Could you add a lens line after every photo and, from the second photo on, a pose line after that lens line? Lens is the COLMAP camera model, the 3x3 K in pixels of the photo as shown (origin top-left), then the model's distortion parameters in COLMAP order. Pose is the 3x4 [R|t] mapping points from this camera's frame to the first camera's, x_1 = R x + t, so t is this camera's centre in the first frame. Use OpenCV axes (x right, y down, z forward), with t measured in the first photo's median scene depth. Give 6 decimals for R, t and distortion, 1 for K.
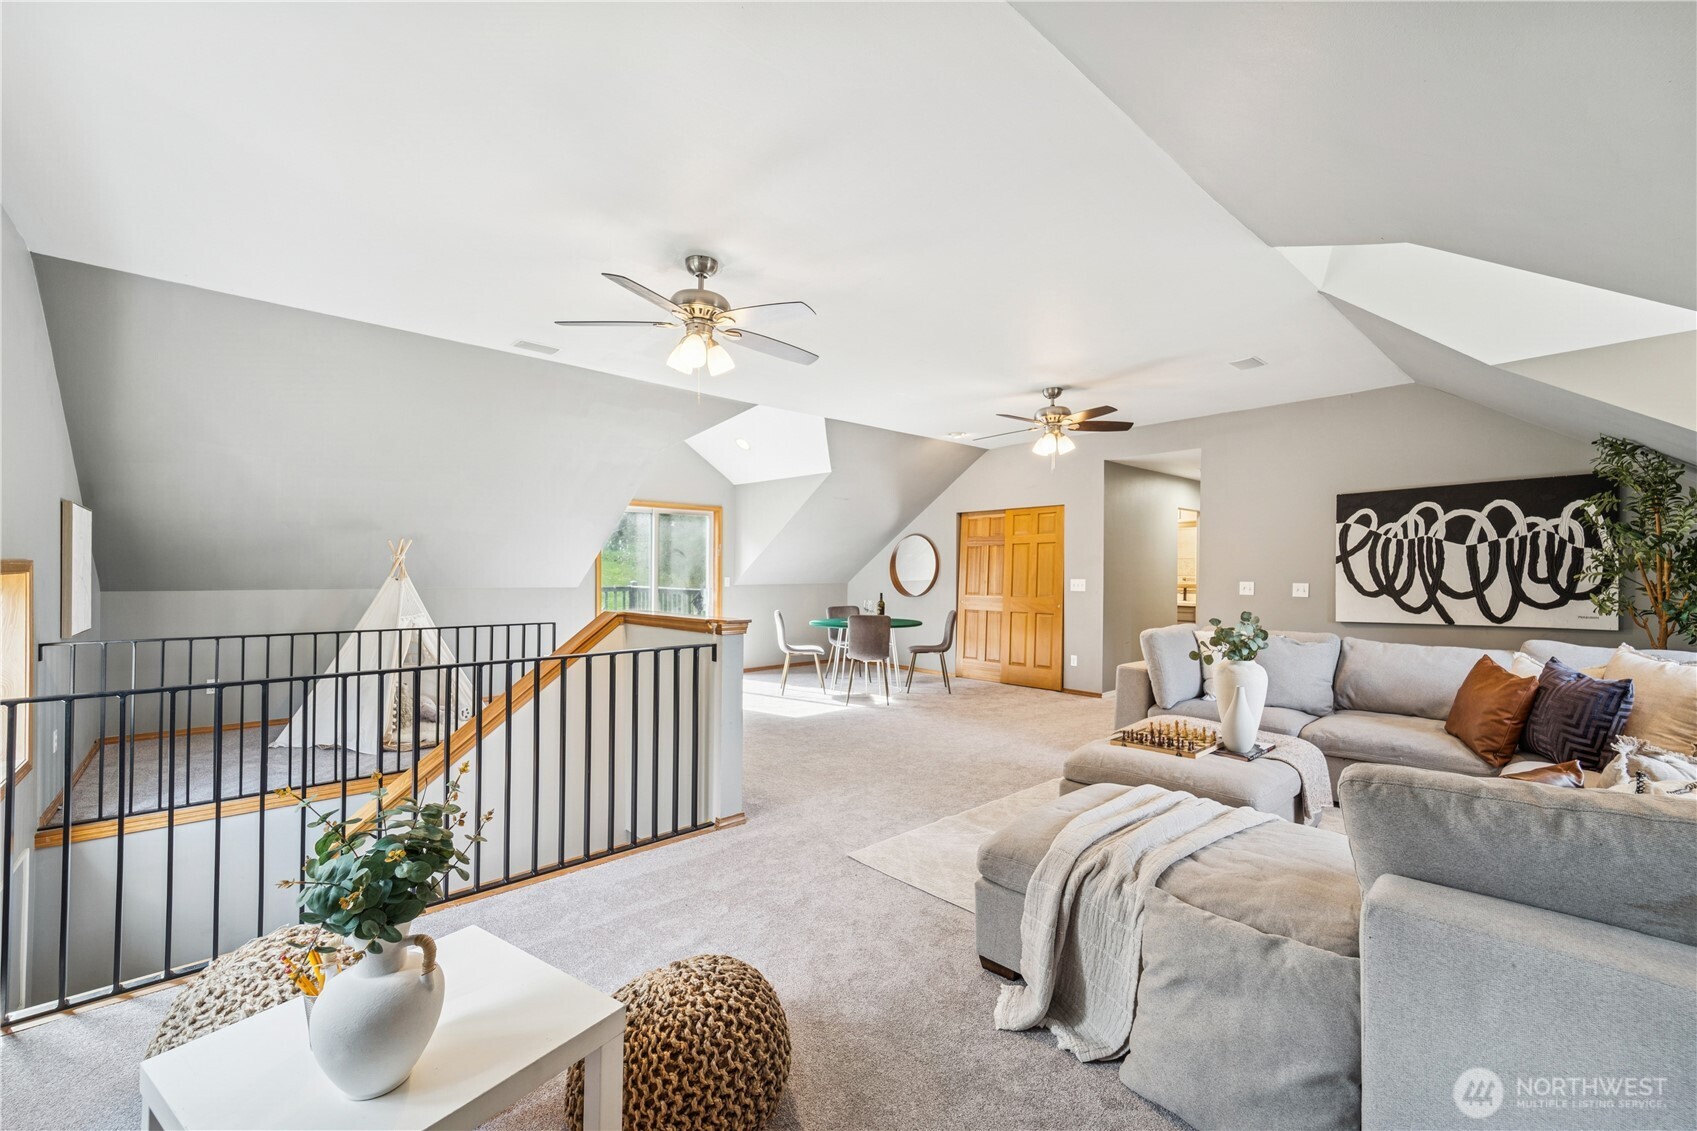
lens RADIAL K [[696.7, 0, 849.3], [0, 696.7, 566.7], [0, 0, 1]] dist [0.000218, 0.000006]
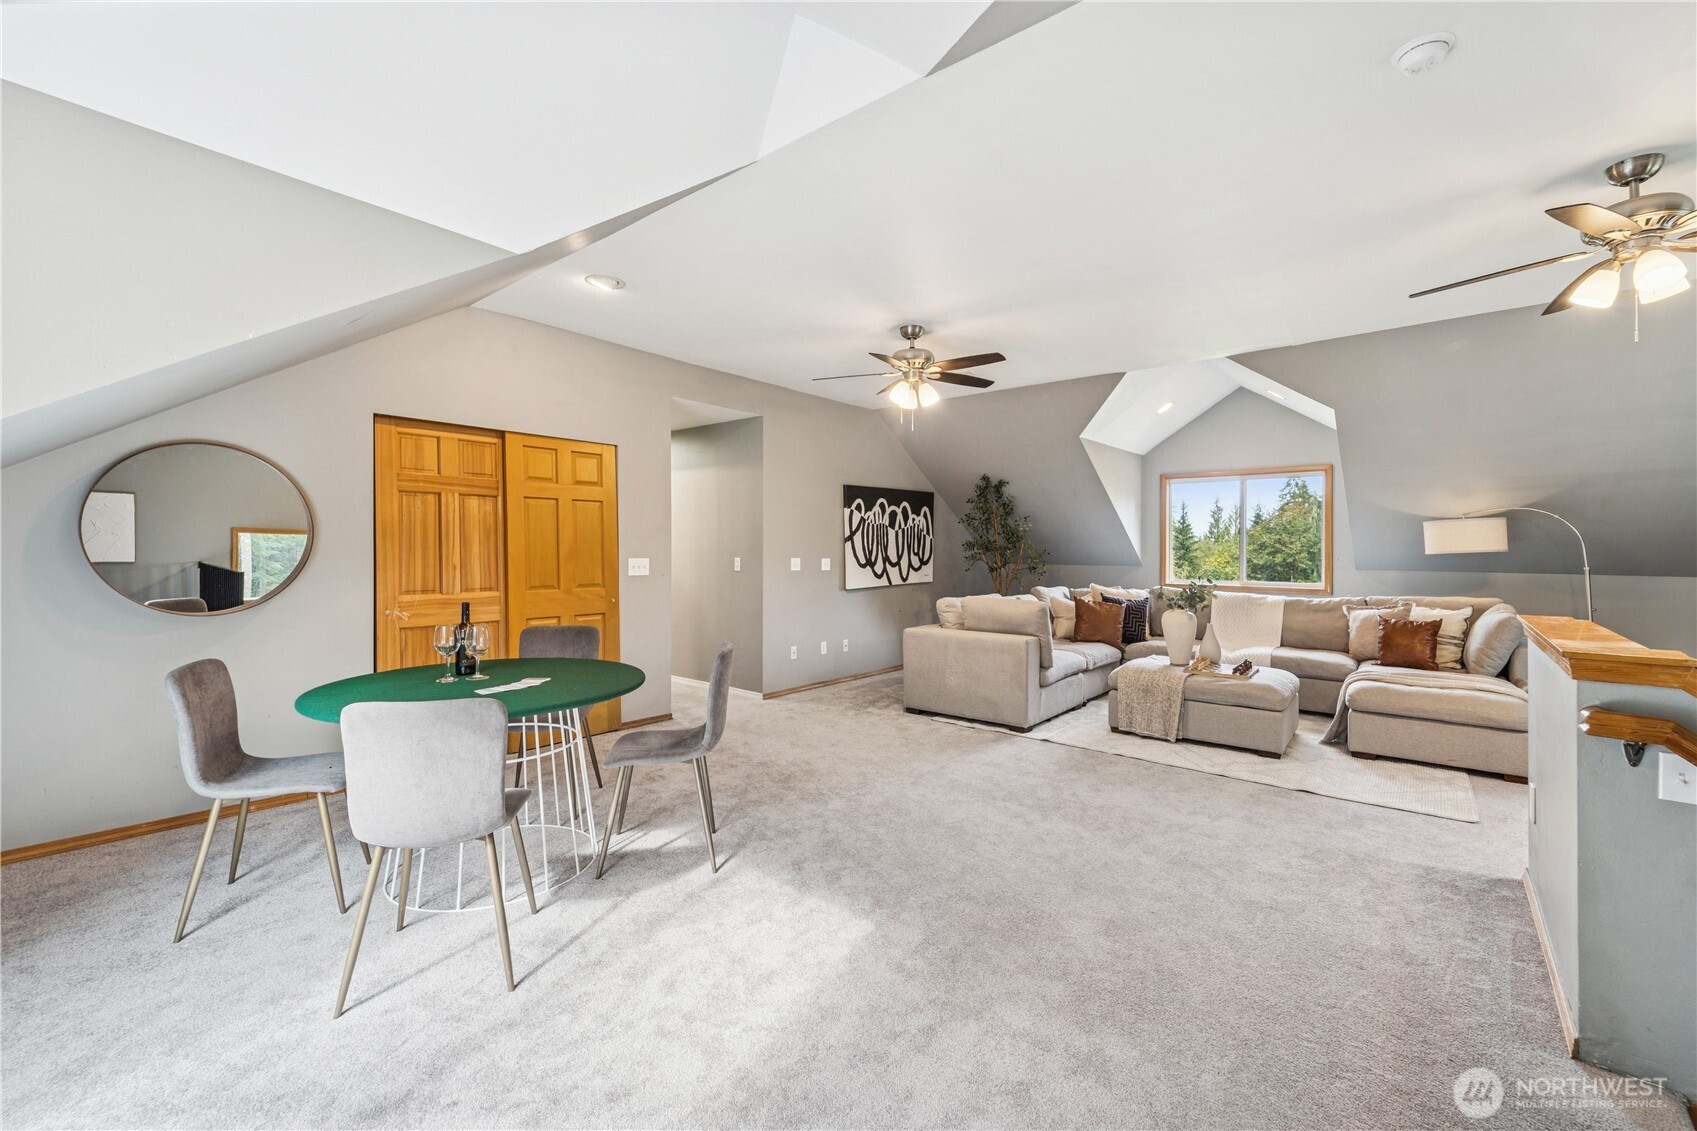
lens RADIAL K [[696.7, 0, 849.1], [0, 696.7, 561.0], [0, 0, 1]] dist [0.000218, 0.000006]
pose [[-0.139741, -0.008629, 0.990151, -0.549813], [-0.001435, 0.999963, 0.008512, 0.020688], [-0.990187, -0.000232, -0.139748, 1.273418]]
